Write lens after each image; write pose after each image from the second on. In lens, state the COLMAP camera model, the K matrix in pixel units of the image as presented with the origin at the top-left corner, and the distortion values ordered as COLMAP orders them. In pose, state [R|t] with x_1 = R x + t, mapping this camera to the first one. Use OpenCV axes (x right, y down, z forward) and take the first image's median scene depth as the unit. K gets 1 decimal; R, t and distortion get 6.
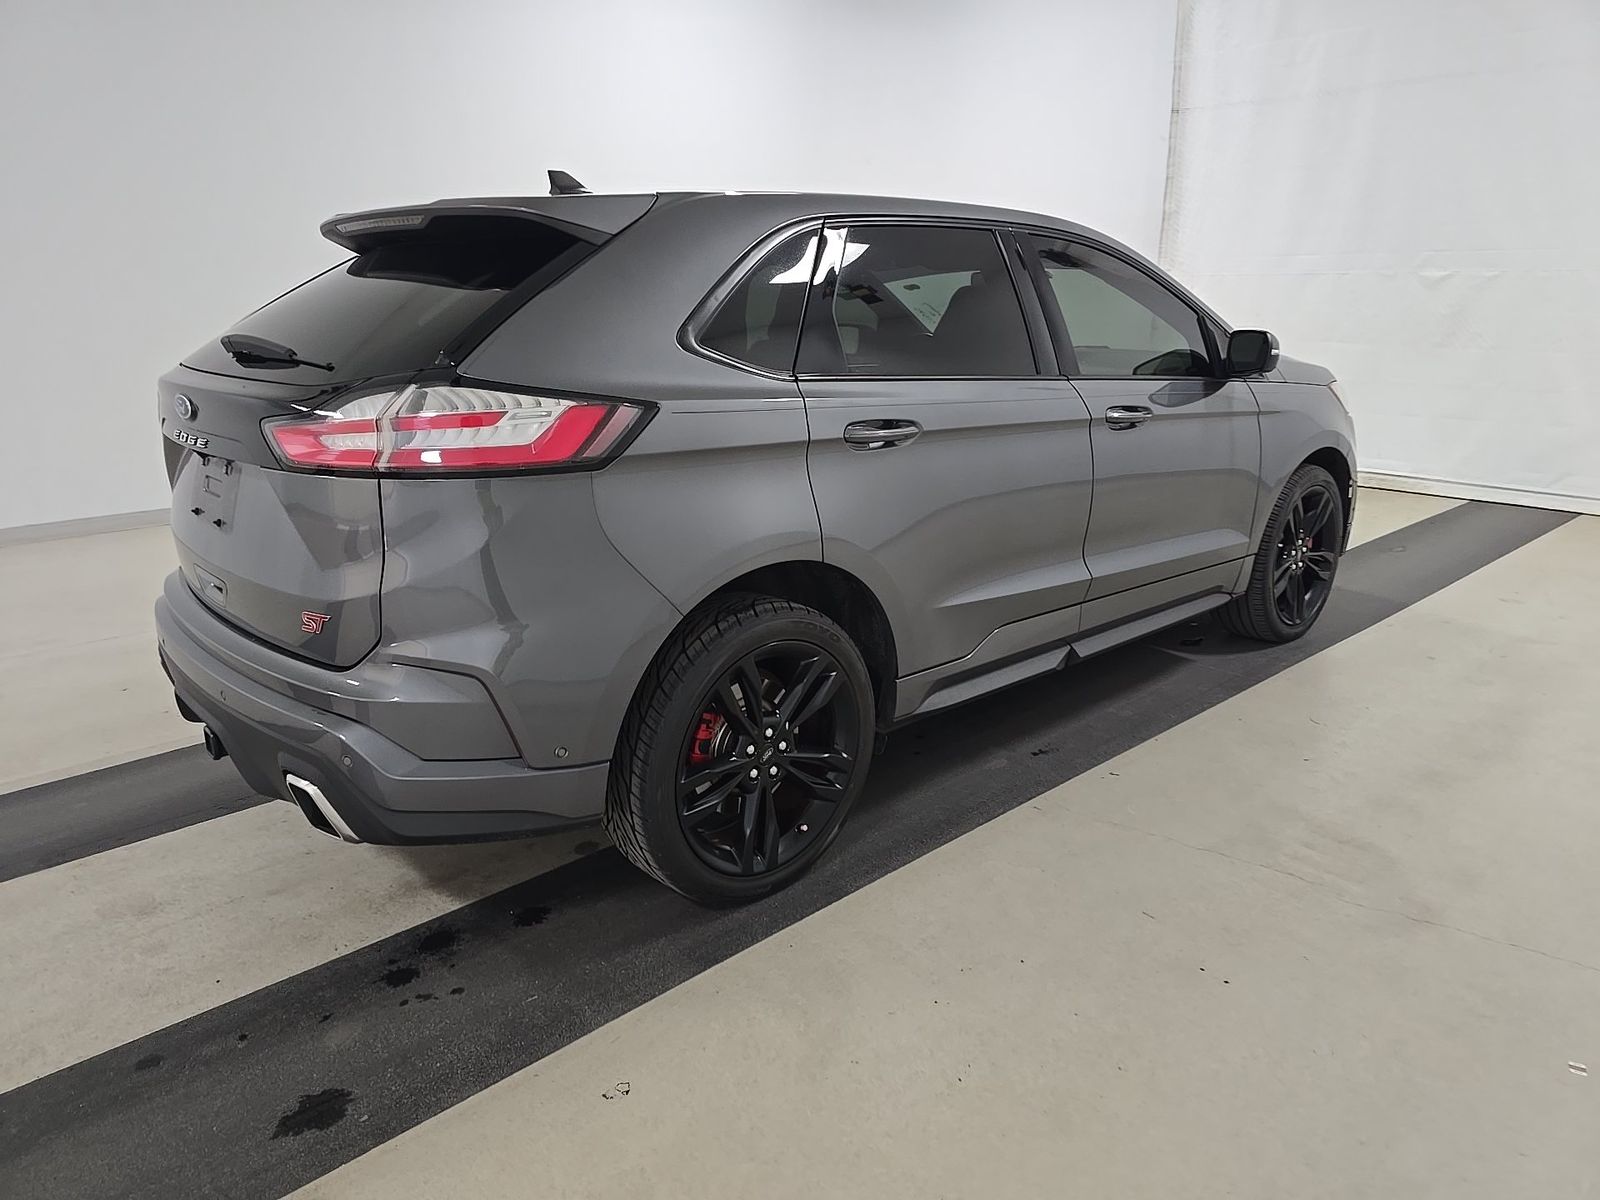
lens RADIAL K [[1091.3, 0, 803.9], [0, 1091.3, 595.1], [0, 0, 1]] dist [0.050138, -0.049258]
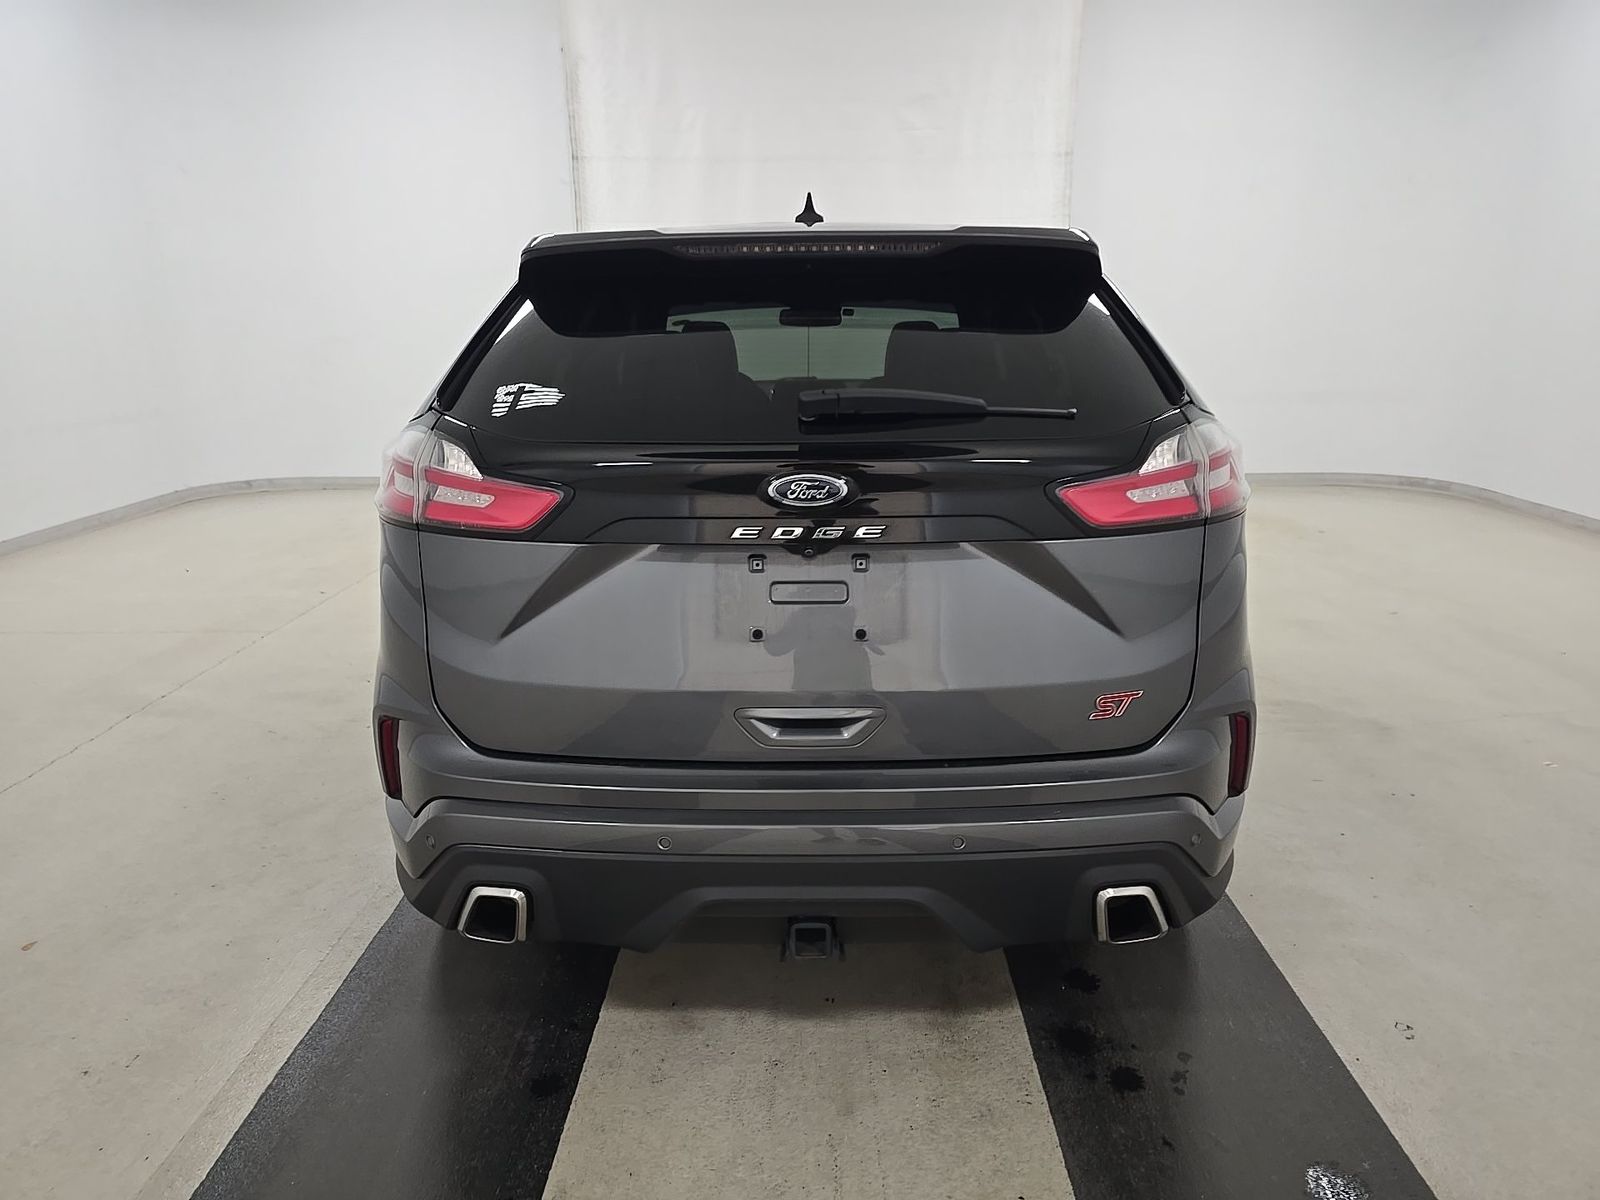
lens RADIAL K [[1091.3, 0, 803.9], [0, 1091.3, 595.1], [0, 0, 1]] dist [0.050138, -0.049258]
pose [[0.679491, -0.182604, 0.710597, -0.986679], [0.204565, 0.977277, 0.055523, -0.129562], [-0.704589, 0.107636, 0.701405, 0.450456]]
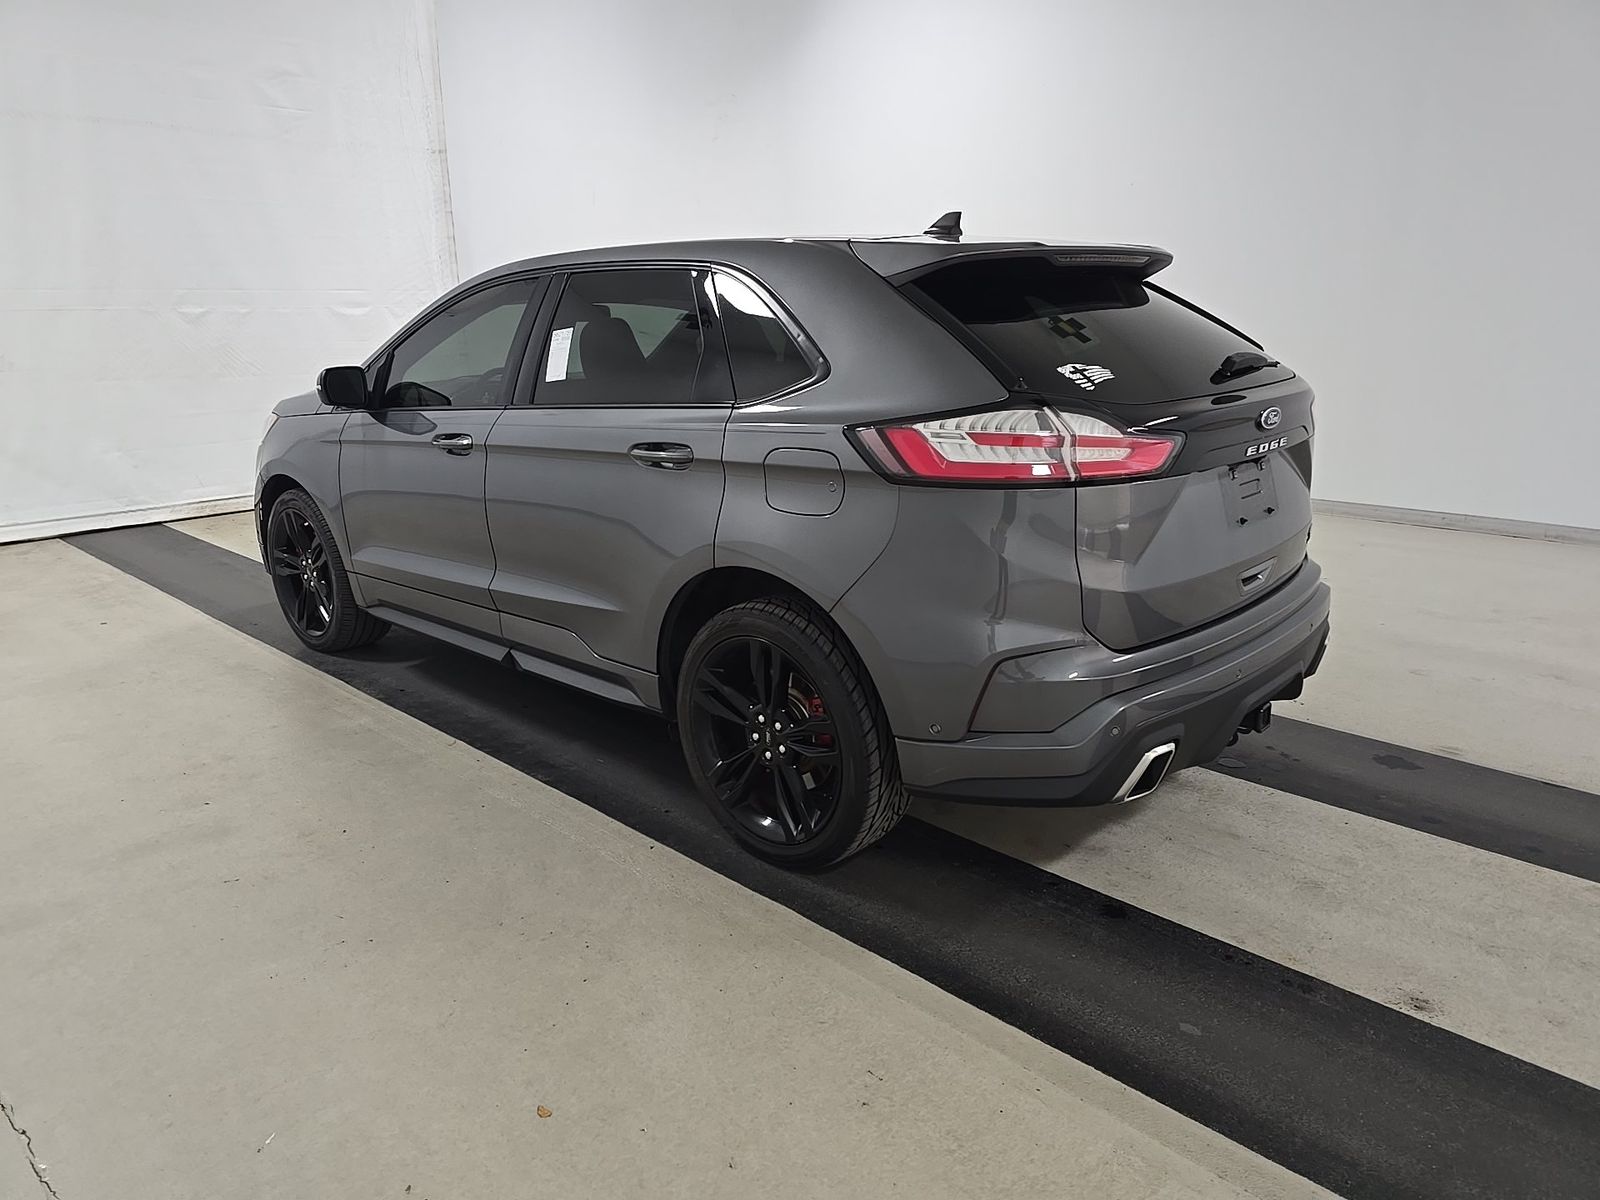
lens RADIAL K [[1091.3, 0, 803.9], [0, 1091.3, 595.1], [0, 0, 1]] dist [0.050138, -0.049258]
pose [[-0.093313, -0.255801, 0.962215, -1.491023], [0.288845, 0.917914, 0.272036, -0.406816], [-0.952818, 0.303315, -0.011767, 1.377867]]
